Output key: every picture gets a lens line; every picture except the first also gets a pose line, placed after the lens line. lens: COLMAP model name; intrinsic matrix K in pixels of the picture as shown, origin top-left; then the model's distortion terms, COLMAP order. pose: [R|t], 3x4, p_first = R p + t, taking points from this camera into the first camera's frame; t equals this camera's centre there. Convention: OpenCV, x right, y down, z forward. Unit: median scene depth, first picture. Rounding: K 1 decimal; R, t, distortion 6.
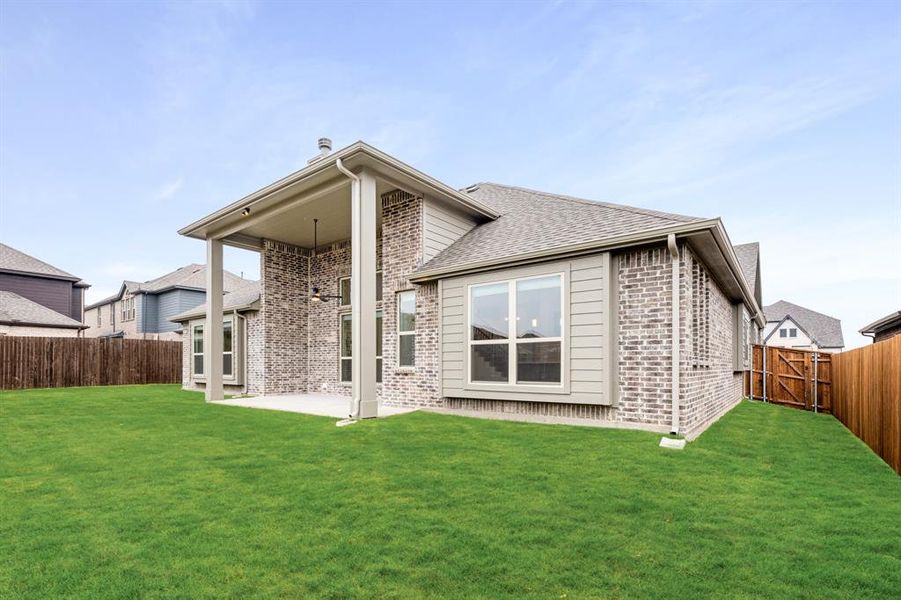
lens RADIAL K [[425.7, 0, 448.7], [0, 425.7, 361.8], [0, 0, 1]] dist [-0.000129, 0.000036]
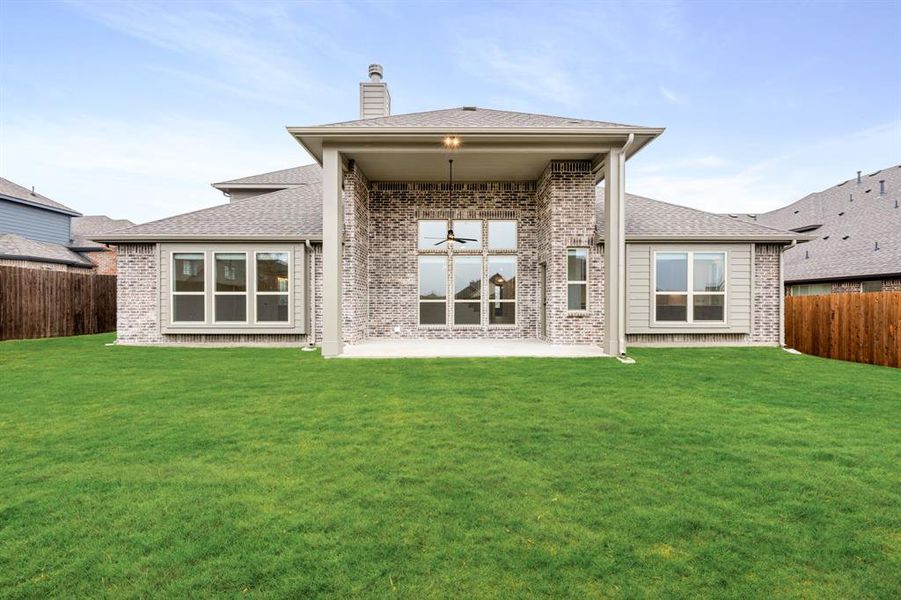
lens RADIAL K [[354.1, 0, 452.1], [0, 354.1, 301.4], [0, 0, 1]] dist [-0.002048, -0.000109]
pose [[0.781824, 0.004109, 0.623486, -1.046427], [-0.006344, 0.999979, 0.001365, -0.014099], [-0.623467, -0.005022, 0.781833, 0.463194]]
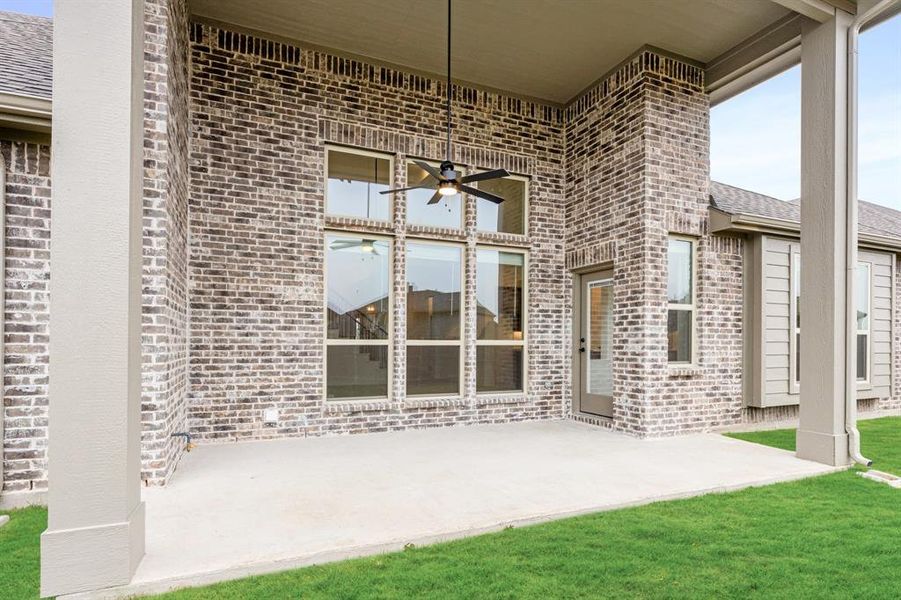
lens RADIAL K [[465.3, 0, 433.2], [0, 465.3, 339.3], [0, 0, 1]] dist [-0.000090, 0.000000]
pose [[0.493474, 0.011451, 0.869685, -0.871942], [-0.012864, 0.999900, -0.005867, -0.015241], [-0.869666, -0.008292, 0.493572, 1.030089]]
